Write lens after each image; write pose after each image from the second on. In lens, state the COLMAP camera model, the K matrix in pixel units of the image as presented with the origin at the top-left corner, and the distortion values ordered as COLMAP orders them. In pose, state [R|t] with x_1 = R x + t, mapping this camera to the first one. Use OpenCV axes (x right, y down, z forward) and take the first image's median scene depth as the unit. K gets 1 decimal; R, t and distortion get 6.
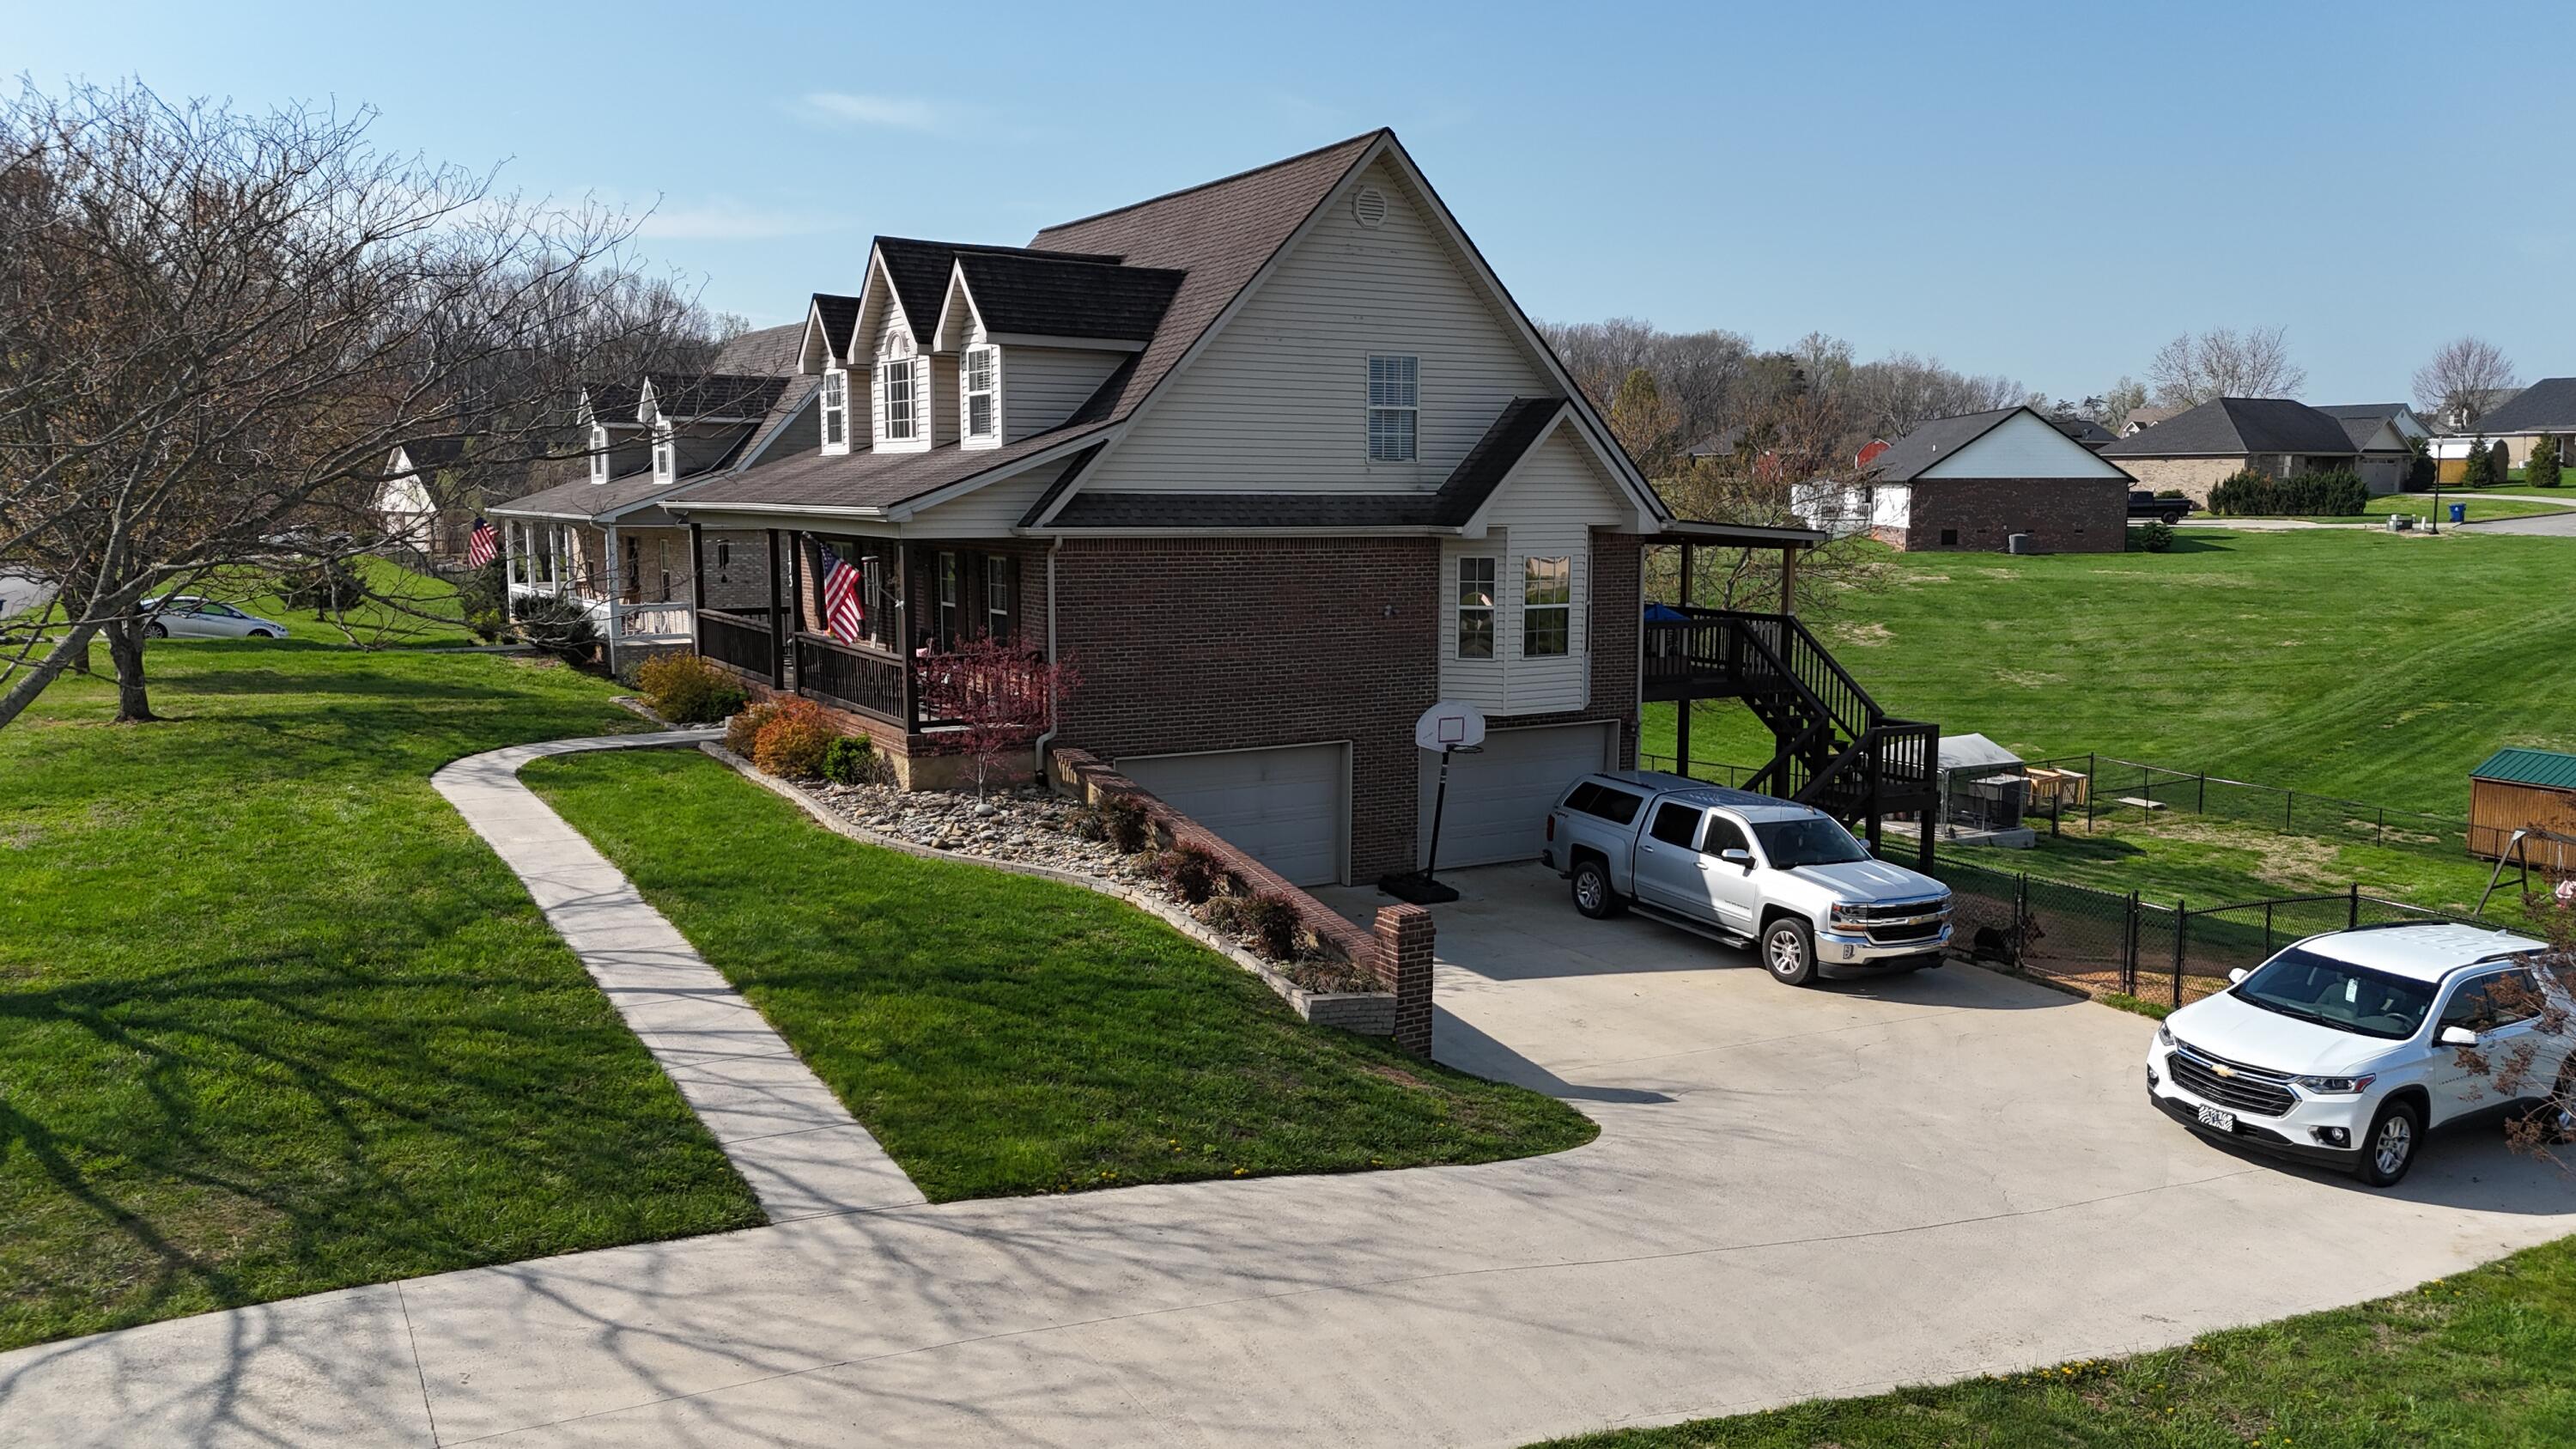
lens RADIAL K [[1909.3, 0, 1285.1], [0, 1909.3, 709.3], [0, 0, 1]] dist [0.062096, -0.062131]
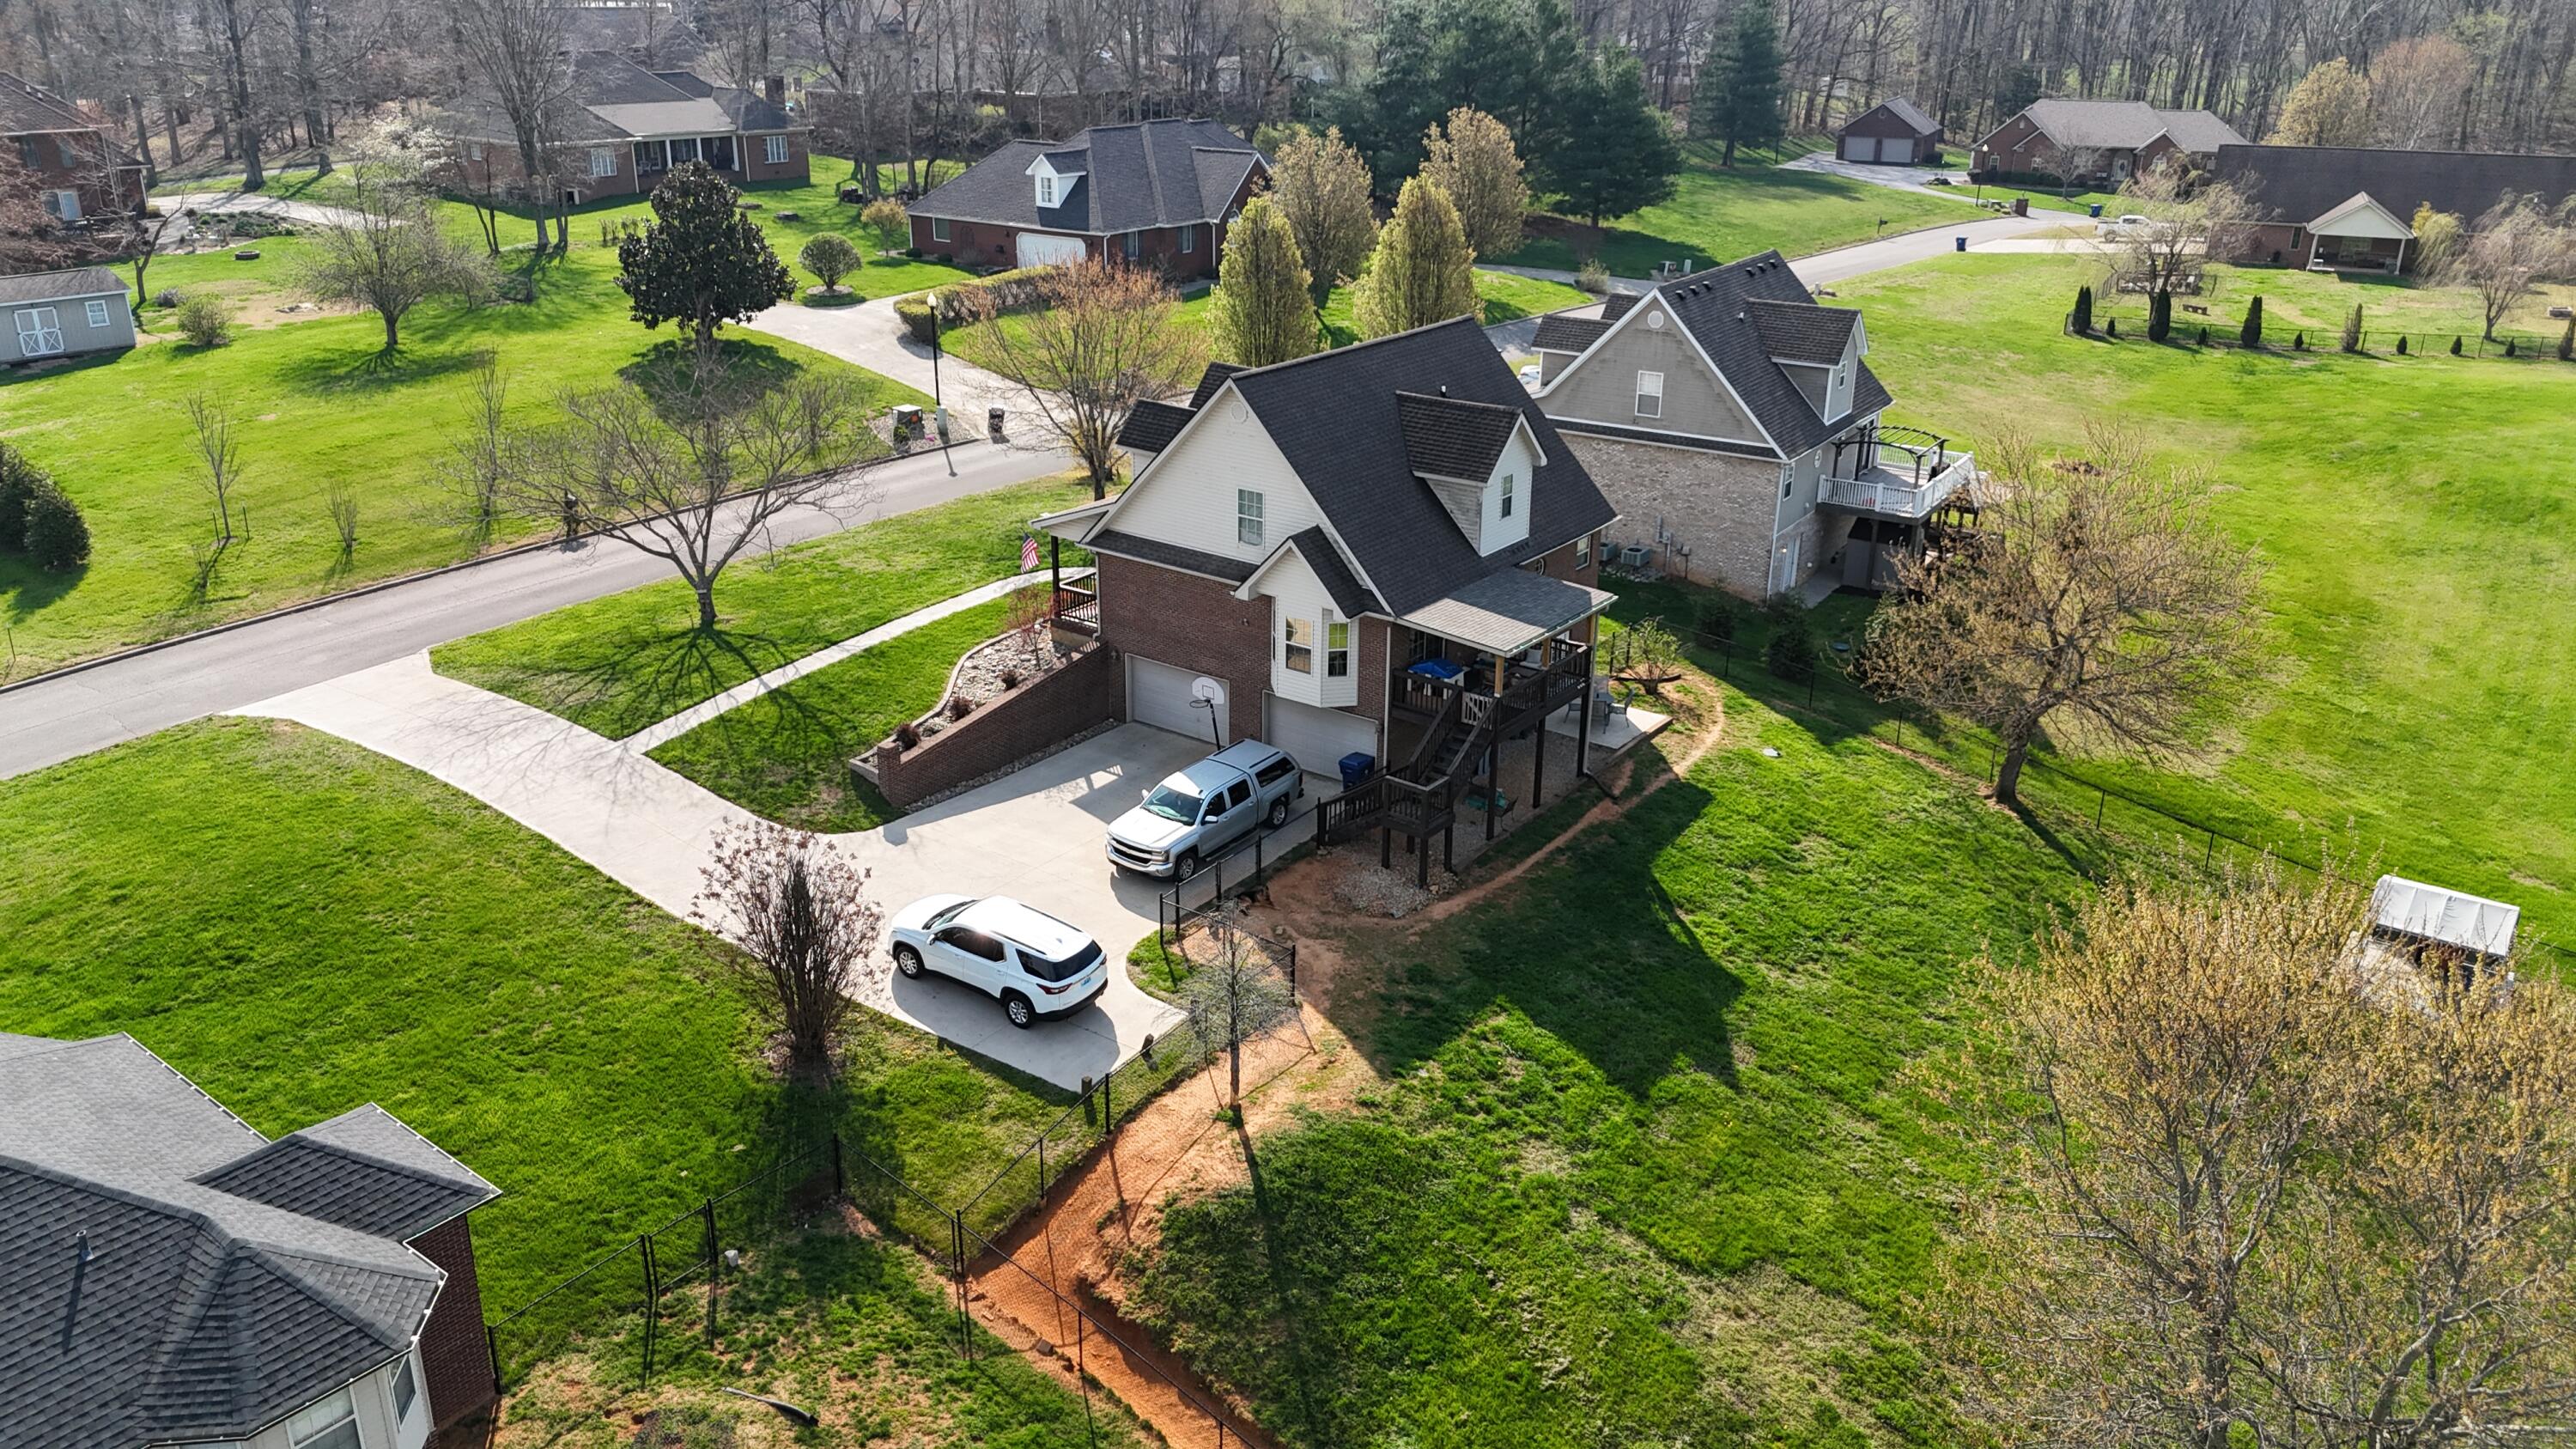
lens RADIAL K [[1909.3, 0, 1307.4], [0, 1909.3, 719.3], [0, 0, 1]] dist [0.062096, -0.062131]
pose [[0.404566, 0.336853, -0.850209, 1.680992], [-0.116170, 0.941088, 0.317581, -0.556555], [0.907100, -0.029714, 0.419864, 0.261830]]
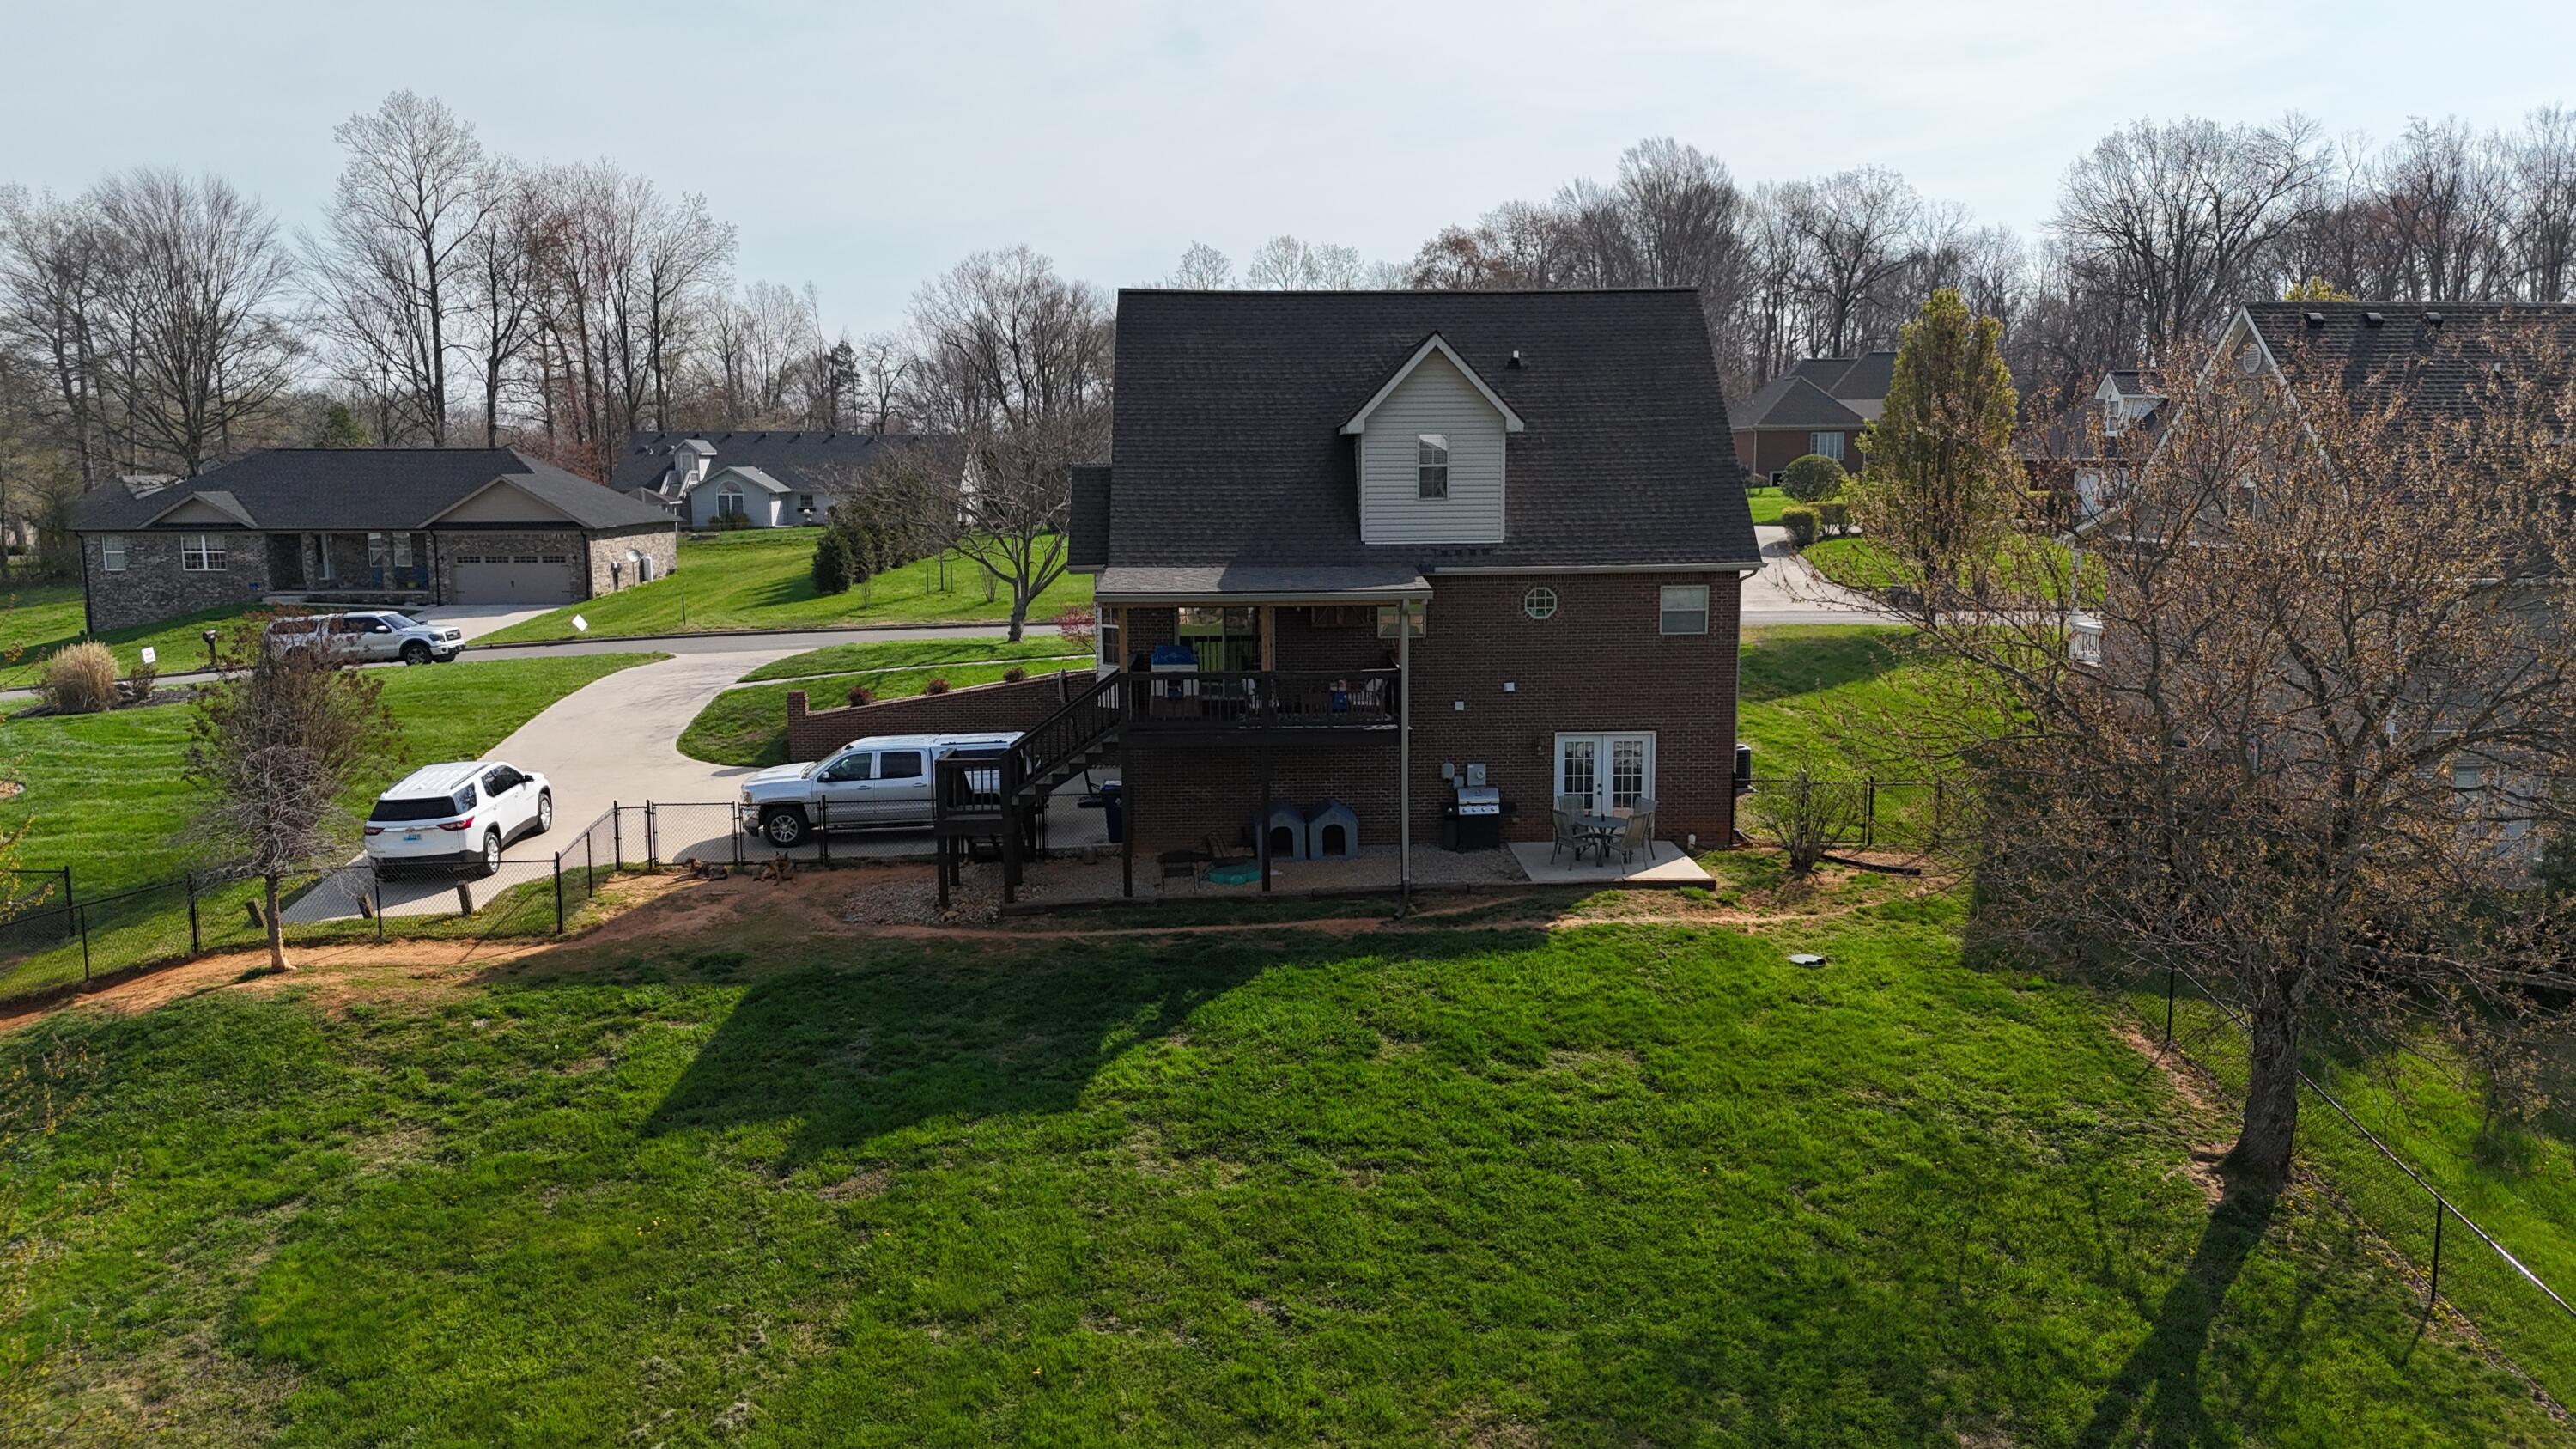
lens RADIAL K [[1909.3, 0, 1301.1], [0, 1909.3, 725.2], [0, 0, 1]] dist [0.062096, -0.062131]
pose [[-0.466772, 0.125887, -0.875372, 1.261431], [-0.097978, 0.976363, 0.192655, -0.257491], [0.878934, 0.175693, -0.443405, 1.744429]]
